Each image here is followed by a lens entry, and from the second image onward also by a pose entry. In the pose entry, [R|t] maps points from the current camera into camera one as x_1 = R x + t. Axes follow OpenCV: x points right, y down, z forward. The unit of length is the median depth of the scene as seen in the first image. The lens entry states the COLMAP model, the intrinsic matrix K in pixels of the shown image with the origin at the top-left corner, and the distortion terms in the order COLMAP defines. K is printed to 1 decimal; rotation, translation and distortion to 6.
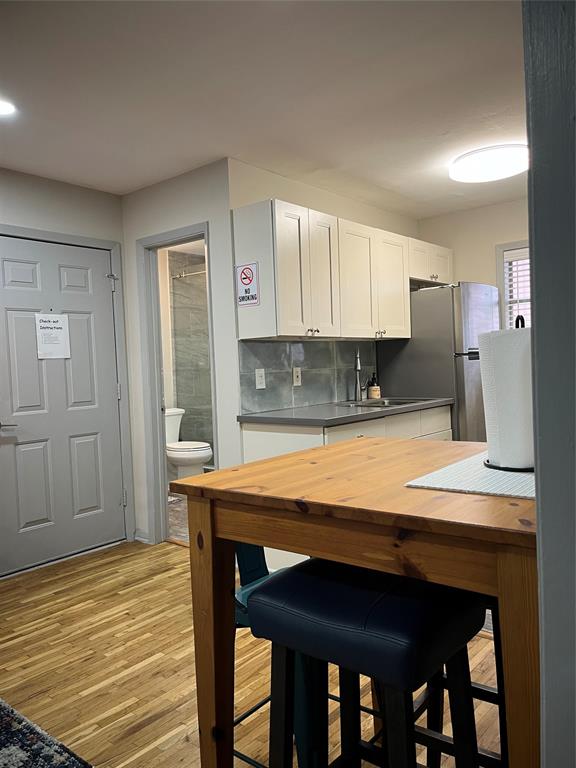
lens RADIAL K [[593.0, 0, 287.8], [0, 593.0, 396.7], [0, 0, 1]] dist [0.081441, -0.000128]
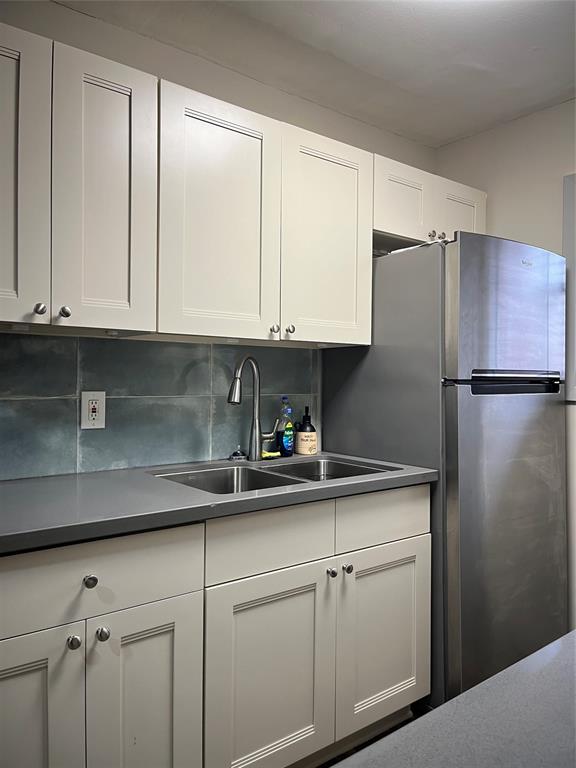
lens RADIAL K [[603.6, 0, 288.0], [0, 603.6, 384.0], [0, 0, 1]] dist [0.089262, 0.001605]
pose [[0.980427, 0.048460, -0.190827, 0.254762], [-0.056676, 0.997676, -0.037832, -0.042790], [0.188550, 0.047907, 0.980894, 0.497831]]
